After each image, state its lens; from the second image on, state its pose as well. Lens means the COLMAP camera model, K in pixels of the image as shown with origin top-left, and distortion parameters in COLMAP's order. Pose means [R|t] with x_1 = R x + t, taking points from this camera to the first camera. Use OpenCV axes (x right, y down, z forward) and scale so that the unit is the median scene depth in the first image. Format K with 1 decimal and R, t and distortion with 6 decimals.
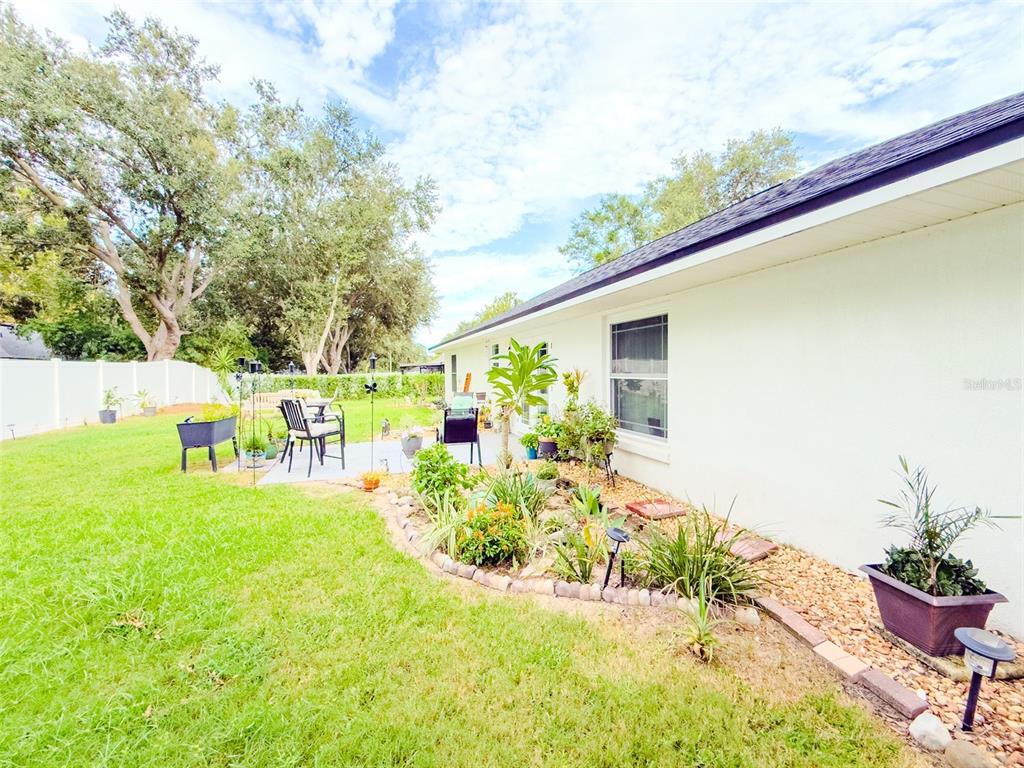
lens RADIAL K [[406.8, 0, 513.5], [0, 406.8, 384.0], [0, 0, 1]] dist [0.001068, 0.000206]
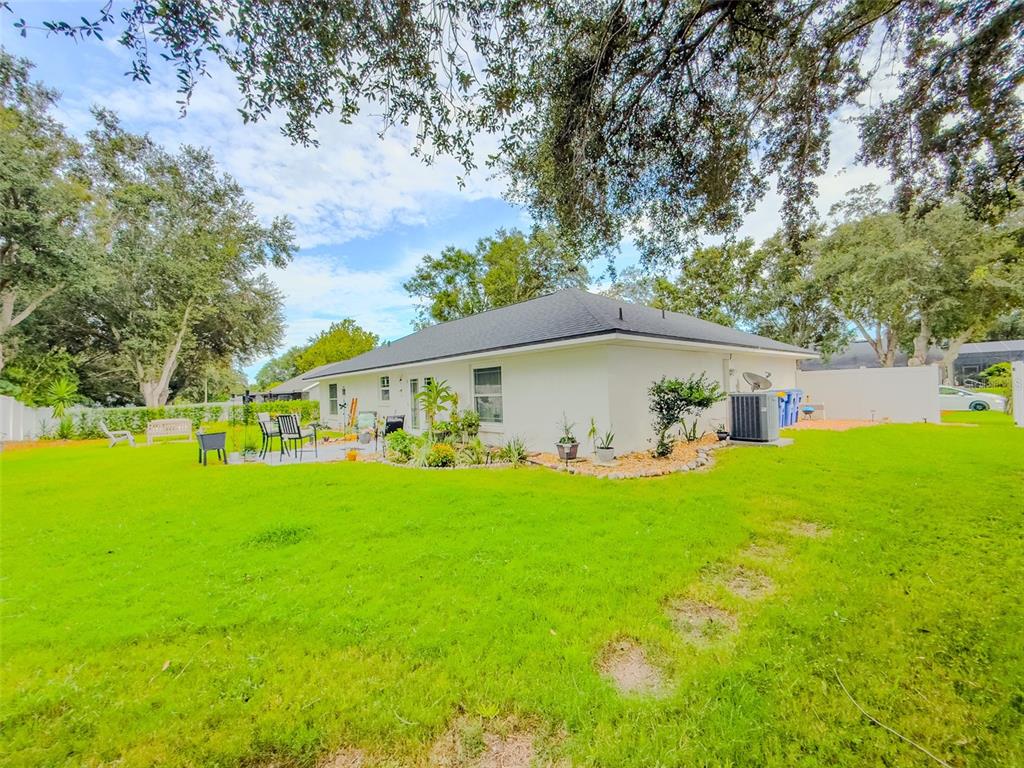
lens RADIAL K [[406.8, 0, 513.5], [0, 406.8, 384.0], [0, 0, 1]] dist [0.001068, 0.000206]
pose [[0.920152, -0.016665, 0.391206, -0.082458], [0.039684, 0.997919, -0.050829, 0.007881], [-0.389544, 0.062295, 0.918899, -0.204593]]
